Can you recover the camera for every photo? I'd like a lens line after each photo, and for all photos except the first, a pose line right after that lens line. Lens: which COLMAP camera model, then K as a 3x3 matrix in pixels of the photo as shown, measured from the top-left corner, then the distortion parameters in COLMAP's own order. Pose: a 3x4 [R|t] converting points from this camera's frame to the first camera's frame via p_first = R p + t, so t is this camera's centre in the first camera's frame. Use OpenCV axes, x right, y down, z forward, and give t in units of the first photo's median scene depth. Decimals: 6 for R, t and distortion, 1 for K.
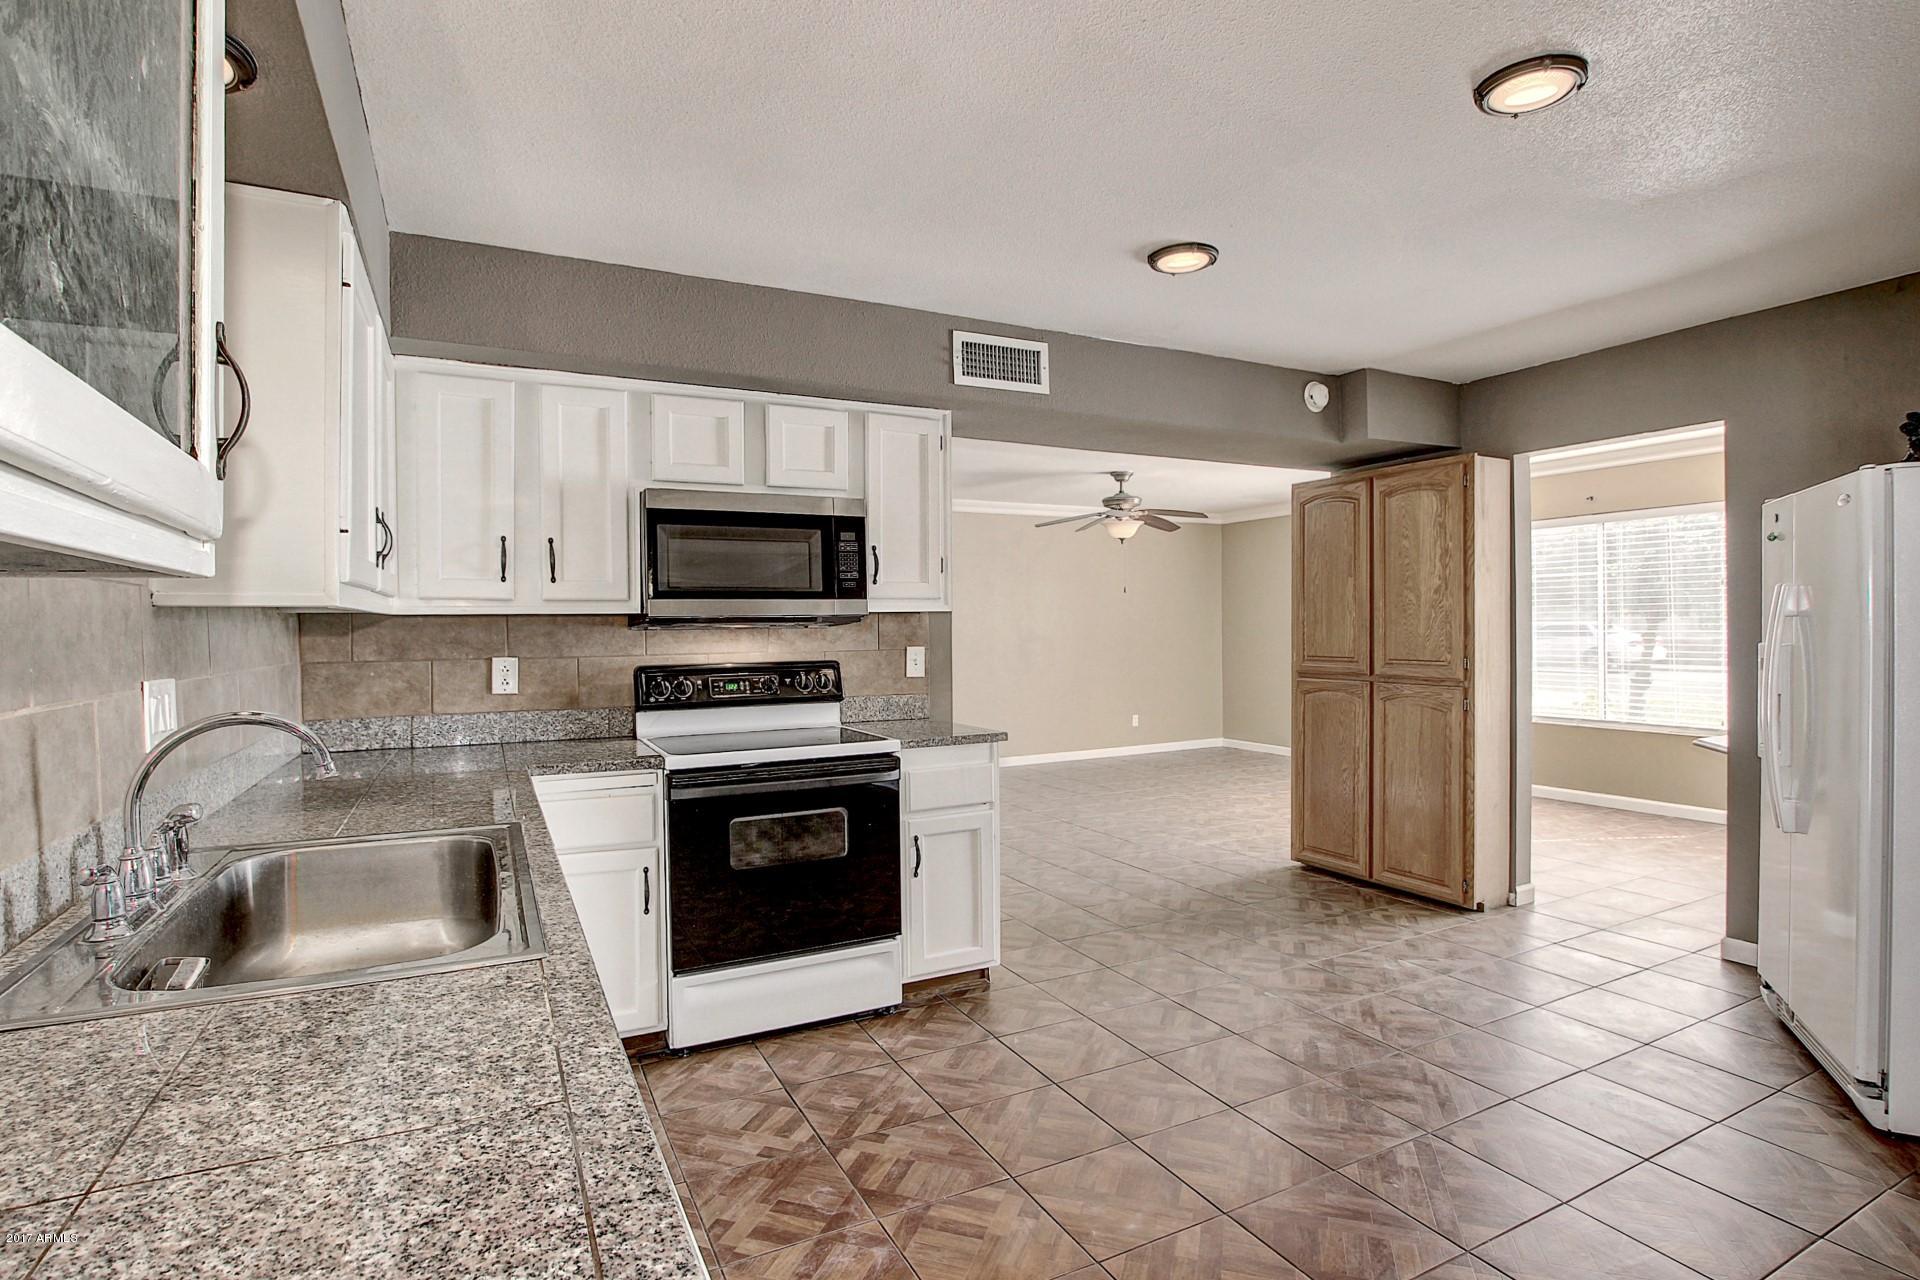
lens RADIAL K [[930.4, 0, 958.0], [0, 930.4, 629.8], [0, 0, 1]] dist [-0.006106, -0.002031]
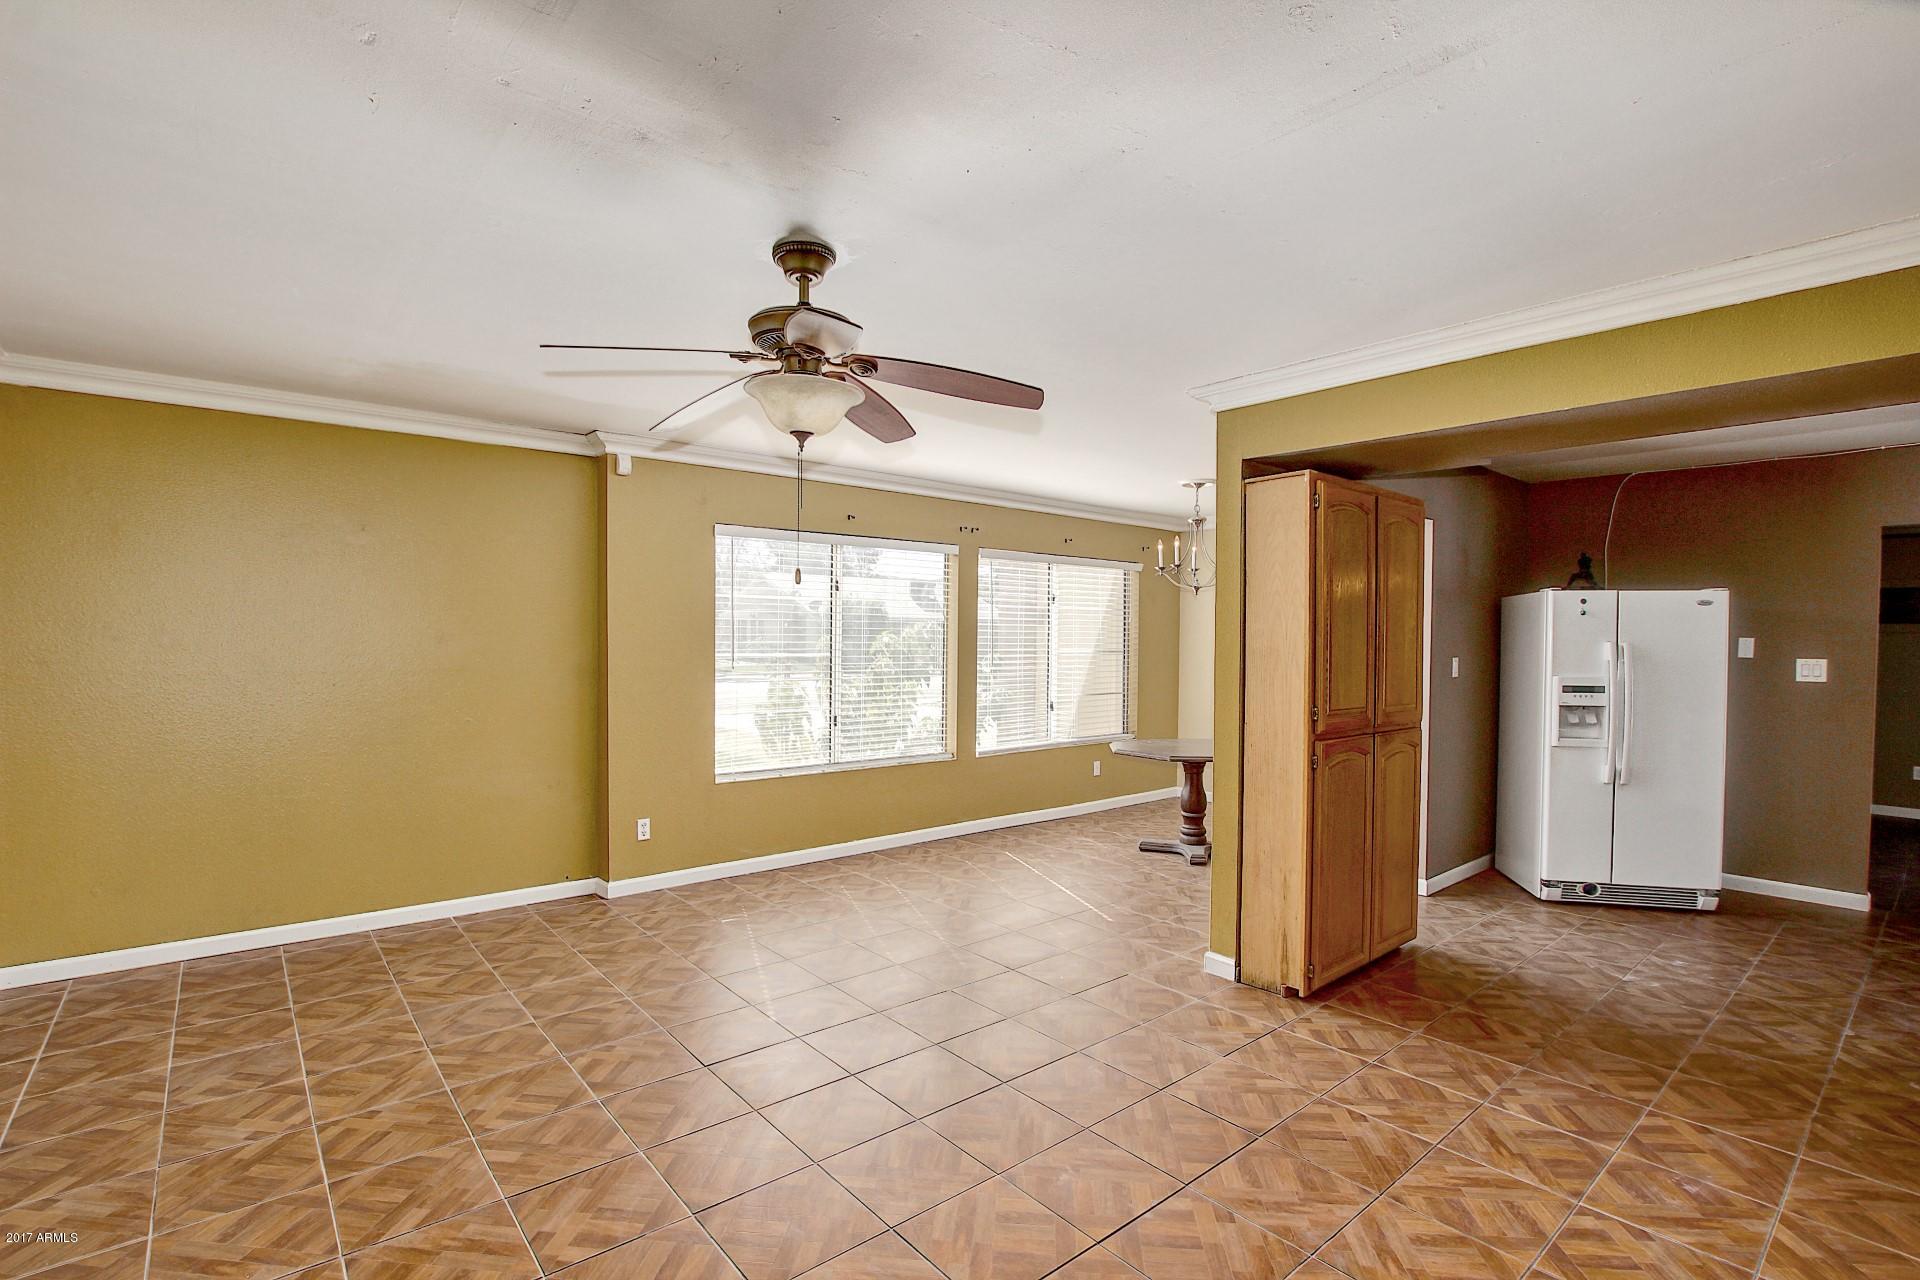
lens RADIAL K [[888.0, 0, 955.3], [0, 888.0, 632.1], [0, 0, 1]] dist [-0.029255, 0.001870]
pose [[-0.211920, 0.007880, 0.977255, -0.316573], [-0.003460, 0.999955, -0.008814, -0.035348], [-0.977281, -0.005249, -0.211883, 1.758387]]
